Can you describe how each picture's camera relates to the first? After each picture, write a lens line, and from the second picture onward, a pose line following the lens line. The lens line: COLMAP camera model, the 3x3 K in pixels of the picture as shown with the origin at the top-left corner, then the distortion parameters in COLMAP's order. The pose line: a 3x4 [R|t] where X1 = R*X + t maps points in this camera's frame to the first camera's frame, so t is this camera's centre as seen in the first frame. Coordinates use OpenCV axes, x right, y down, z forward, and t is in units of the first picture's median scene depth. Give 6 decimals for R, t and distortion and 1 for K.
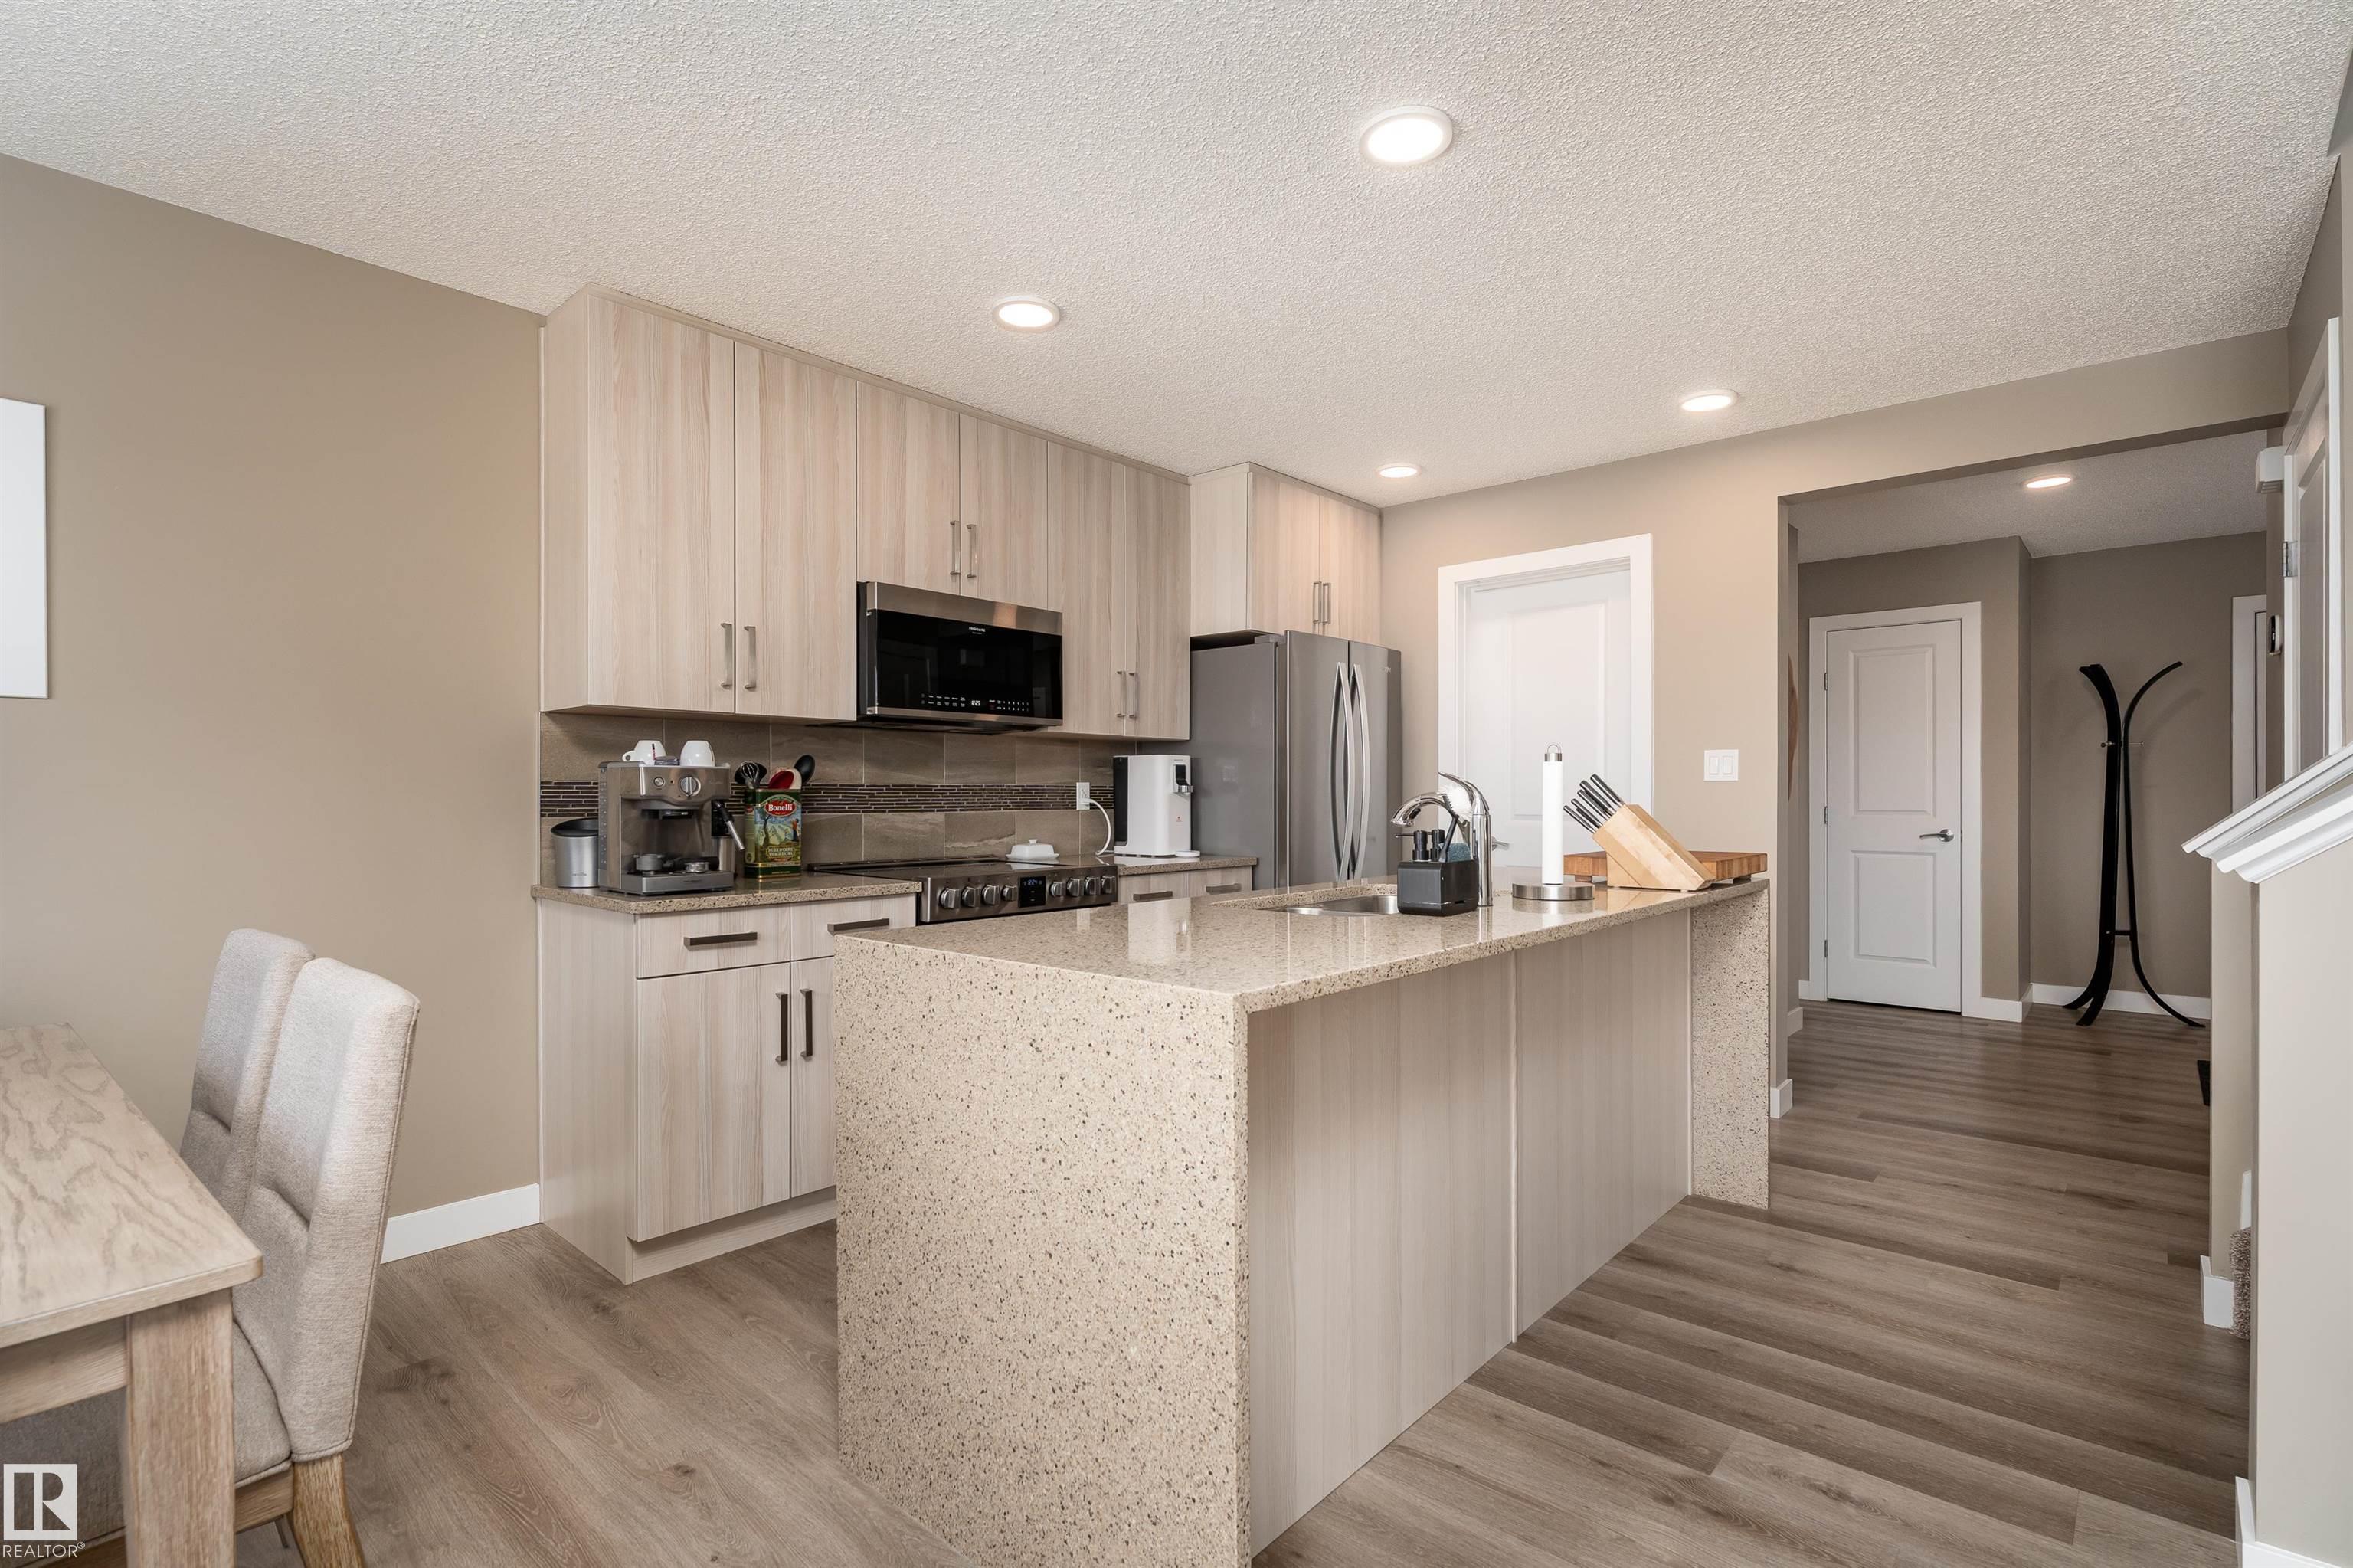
lens RADIAL K [[1097.4, 0, 1174.7], [0, 1097.4, 801.8], [0, 0, 1]] dist [-0.001935, -0.000251]
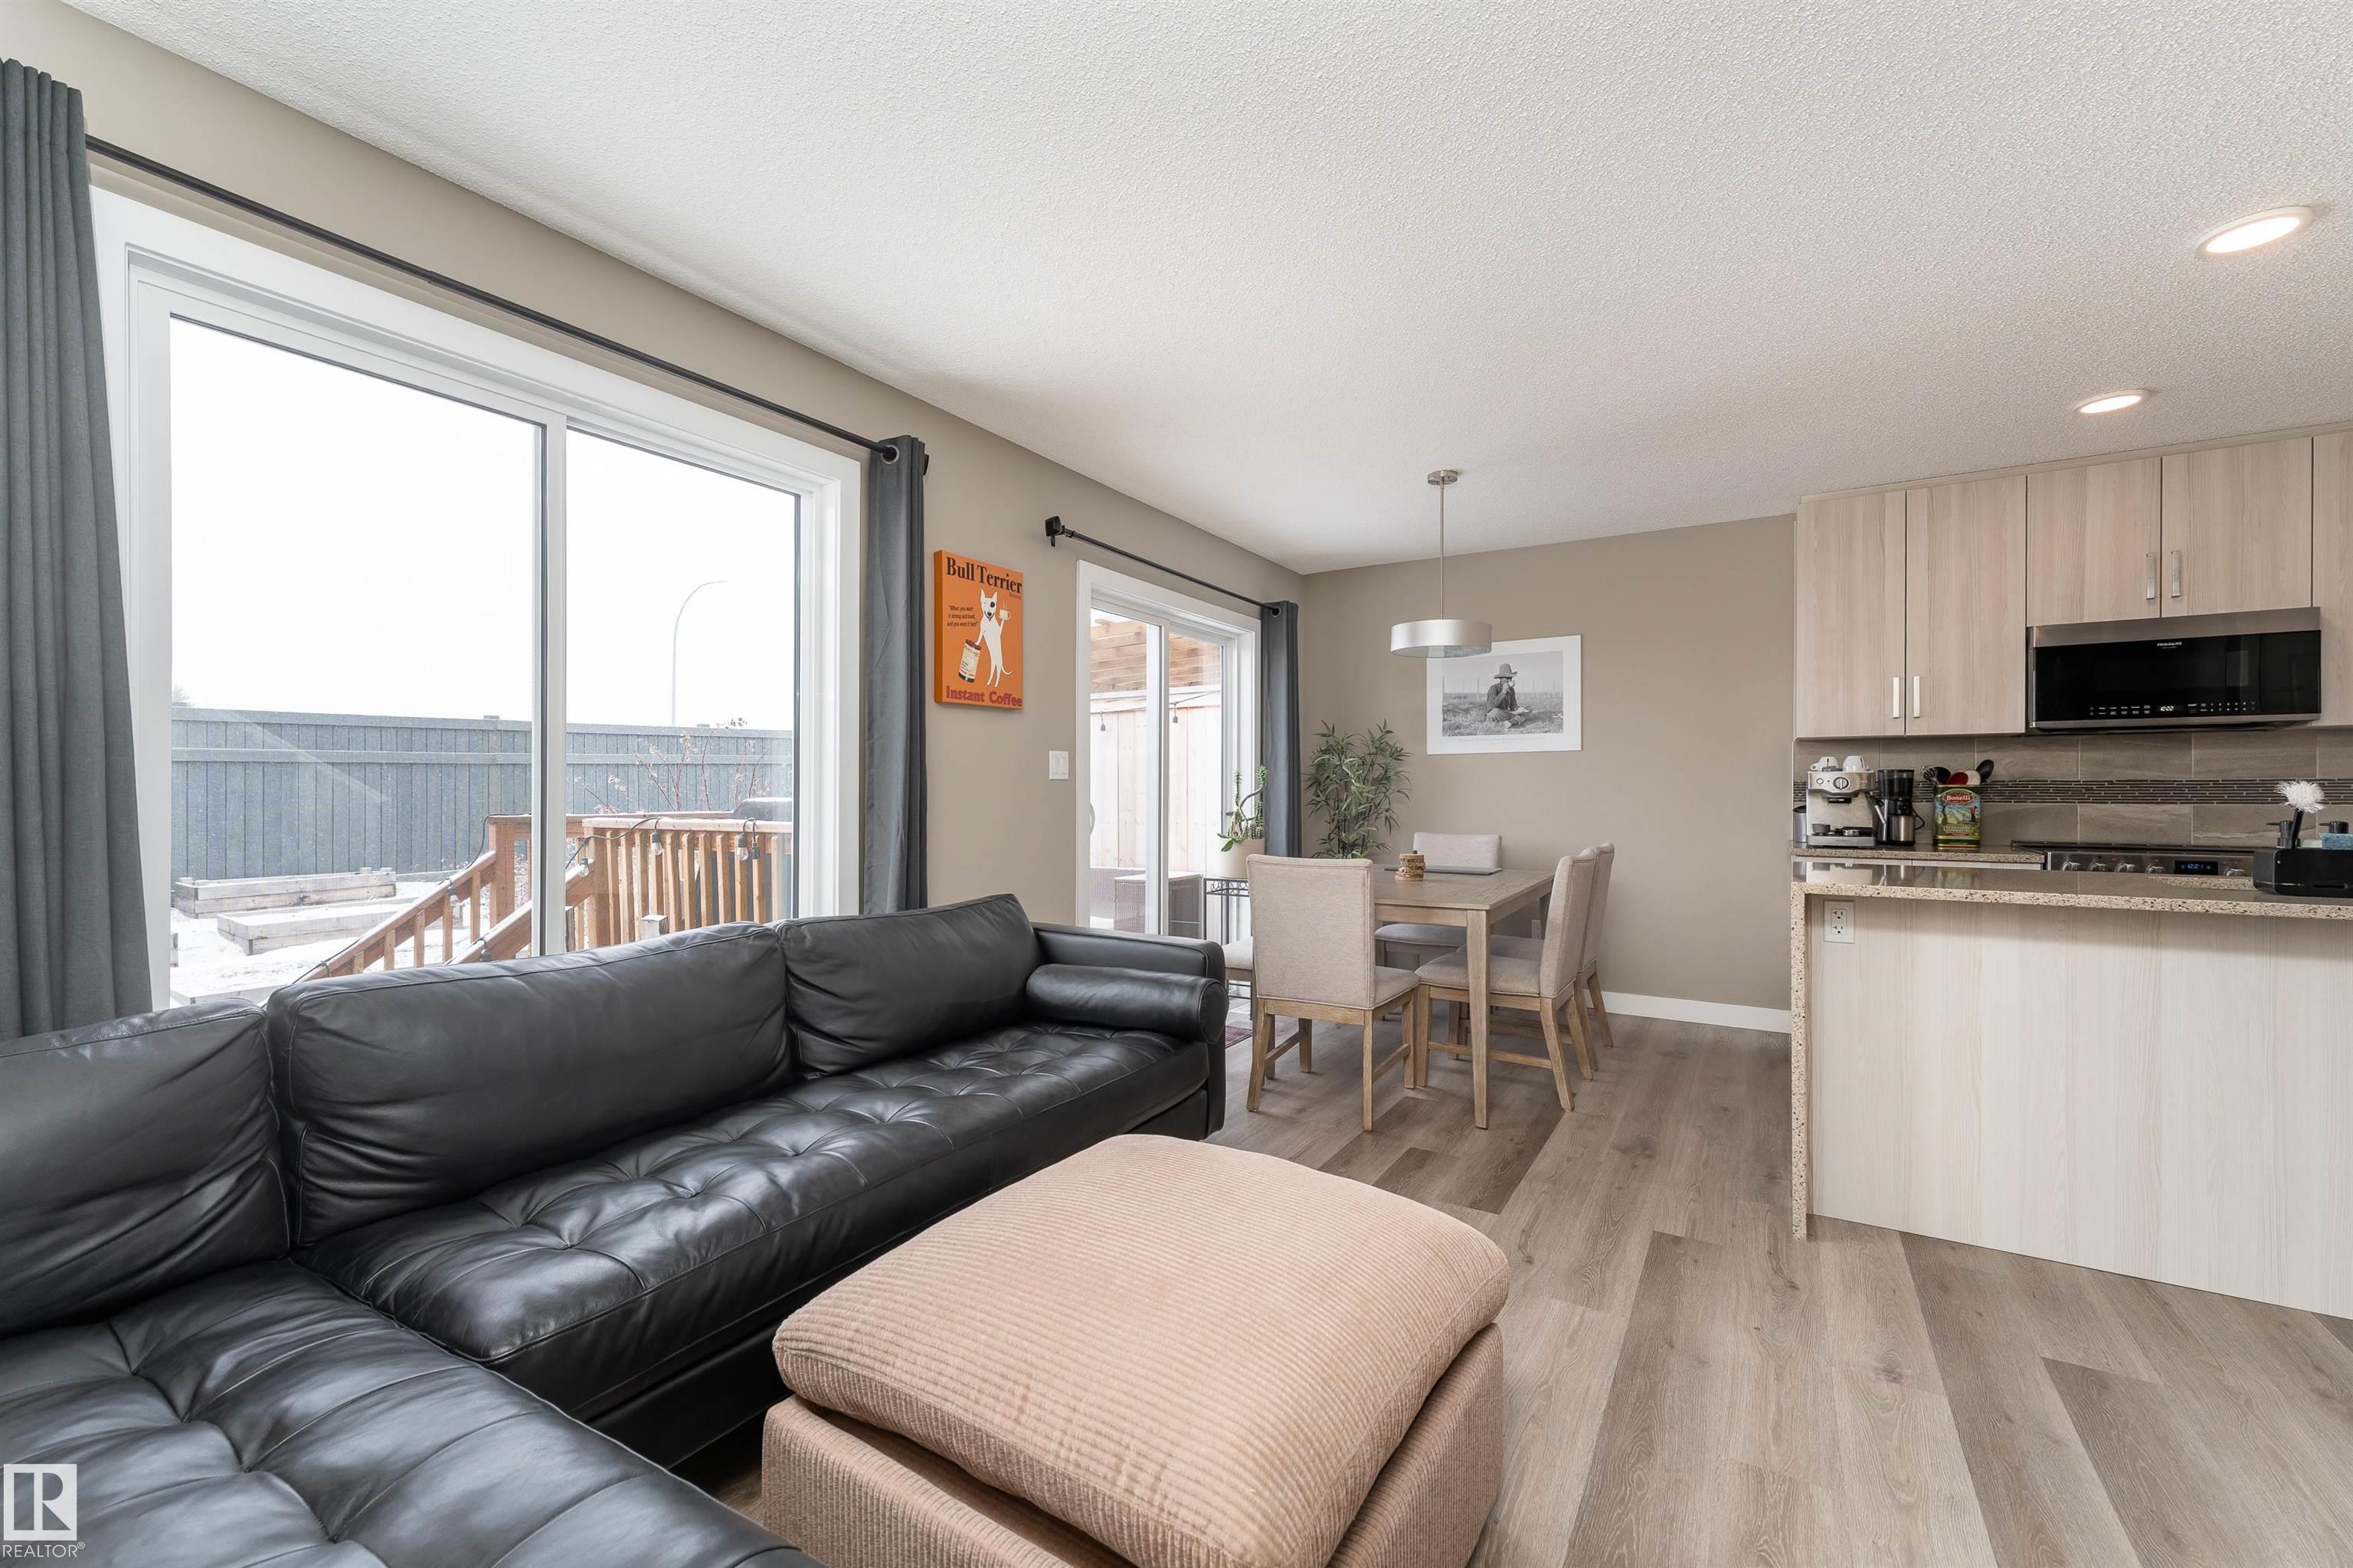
lens RADIAL K [[960.6, 0, 1175.3], [0, 960.6, 792.9], [0, 0, 1]] dist [0.002115, 0.000399]
pose [[0.174708, 0.005177, -0.984607, 0.685531], [-0.005479, 0.999976, 0.004285, -0.000666], [0.984605, 0.004646, 0.174732, -0.212335]]
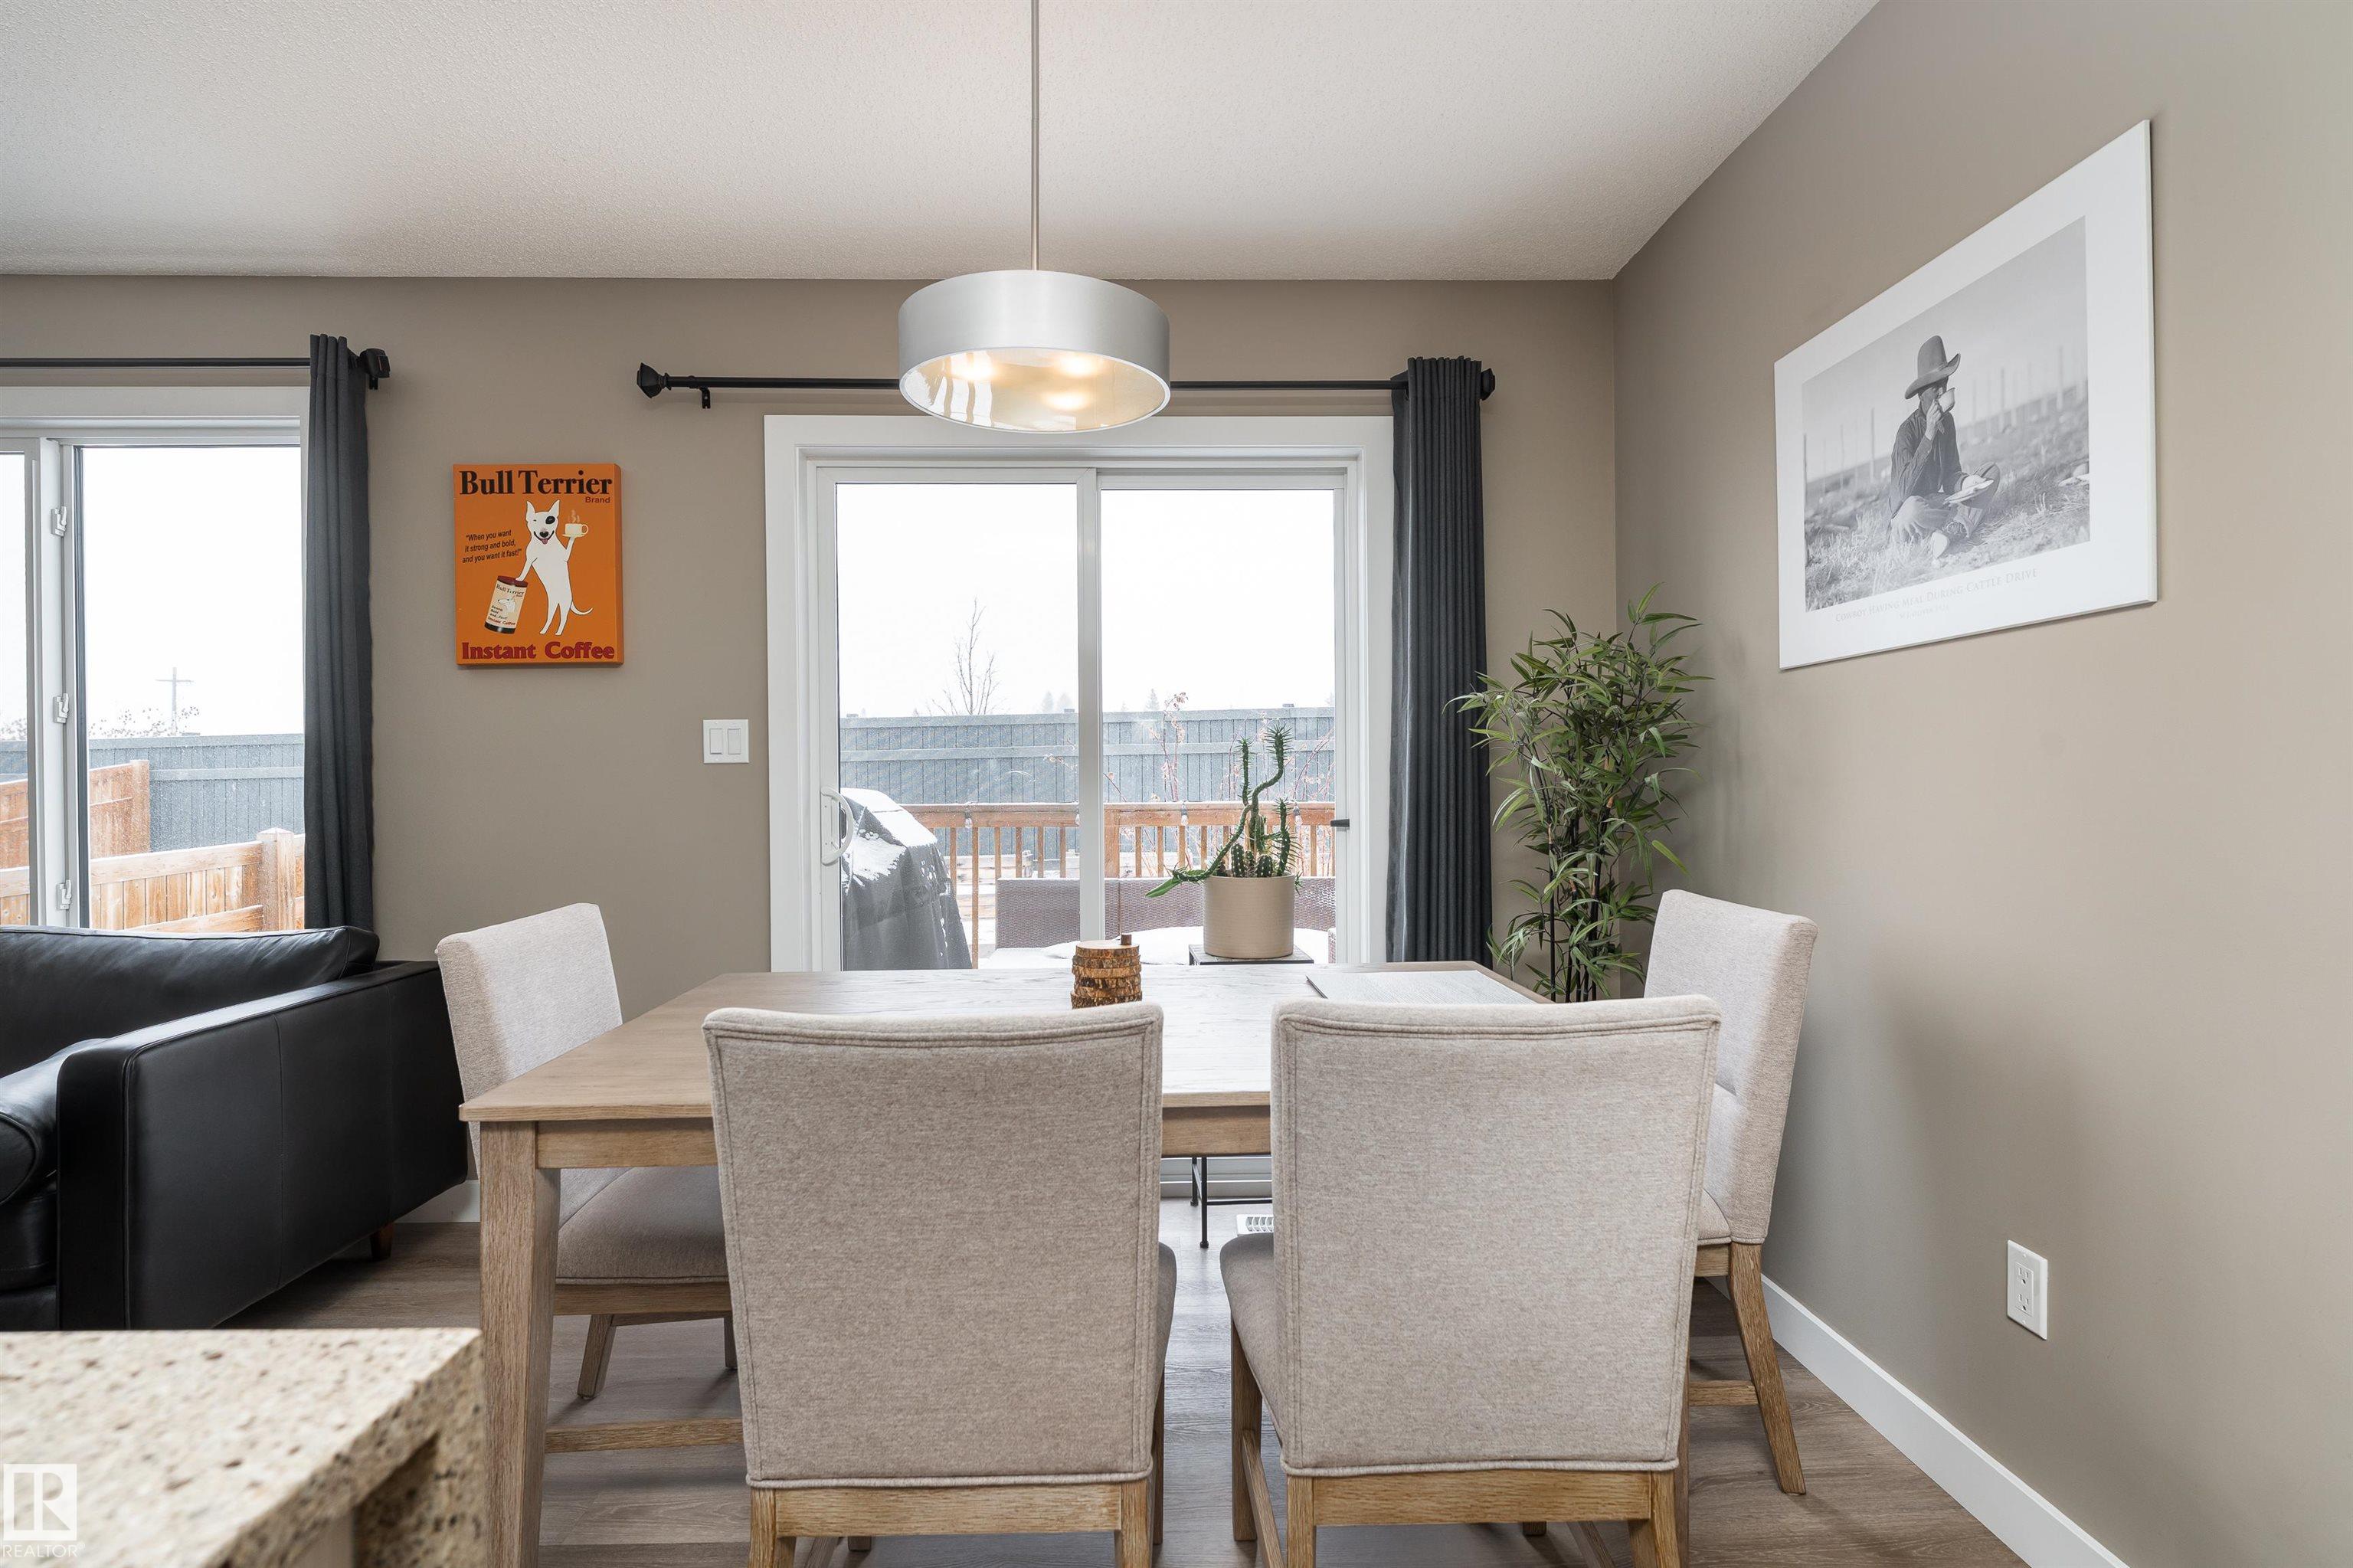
lens RADIAL K [[1131.9, 0, 1154.9], [0, 1131.9, 785.9], [0, 0, 1]] dist [-0.002270, -0.000085]
pose [[-0.729721, 0.009520, -0.683678, -0.134385], [0.004958, 0.999950, 0.008632, 0.000632], [0.683727, 0.002909, -0.729732, 0.750052]]
